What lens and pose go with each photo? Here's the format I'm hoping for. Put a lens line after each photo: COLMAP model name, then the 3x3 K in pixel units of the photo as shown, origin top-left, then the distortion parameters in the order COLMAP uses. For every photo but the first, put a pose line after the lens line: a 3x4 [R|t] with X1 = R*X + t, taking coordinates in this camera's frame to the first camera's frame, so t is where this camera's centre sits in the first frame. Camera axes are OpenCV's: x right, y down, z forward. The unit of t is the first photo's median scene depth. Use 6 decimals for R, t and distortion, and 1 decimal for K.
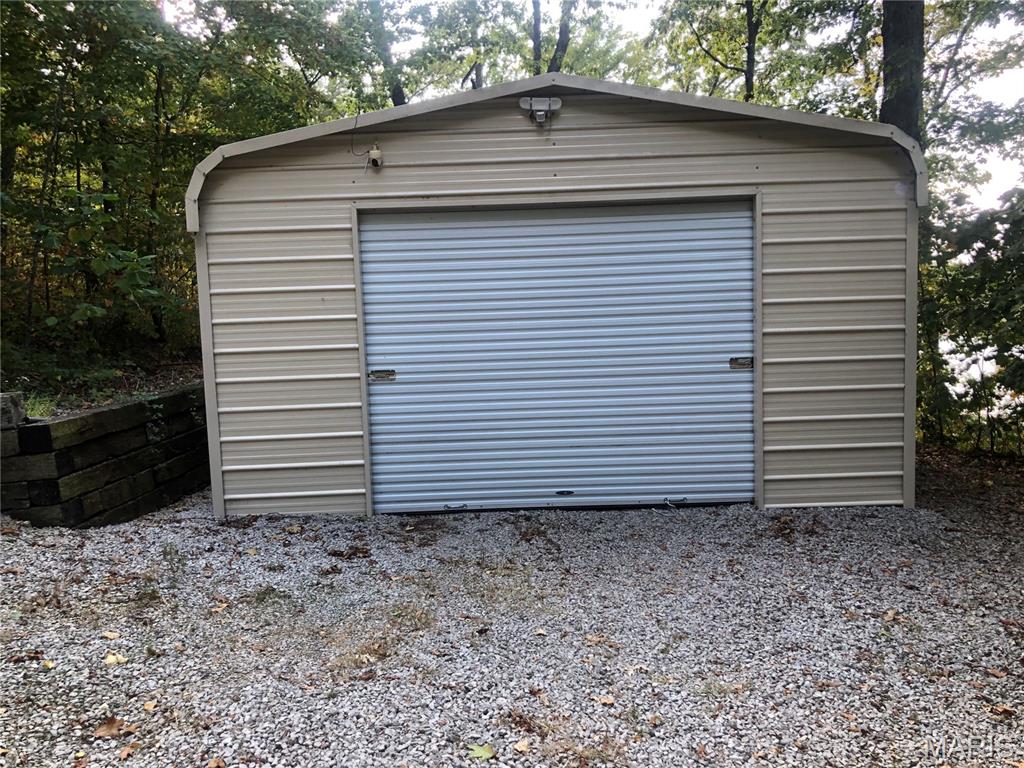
lens RADIAL K [[841.1, 0, 512.8], [0, 841.1, 383.3], [0, 0, 1]] dist [0.048286, -0.055826]
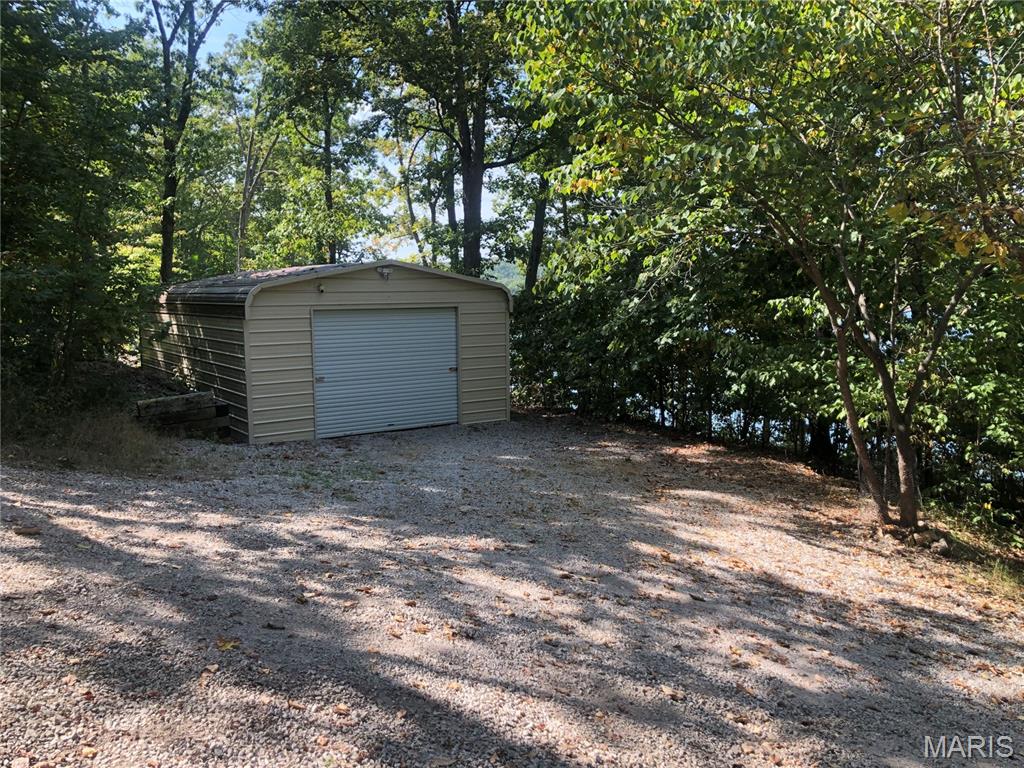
lens RADIAL K [[841.1, 0, 512.0], [0, 841.1, 384.1], [0, 0, 1]] dist [0.048286, -0.055826]
pose [[0.829674, -0.039967, 0.556815, -1.021327], [0.031826, 0.999198, 0.024299, -0.036507], [-0.557340, -0.002439, 0.830281, -1.249030]]
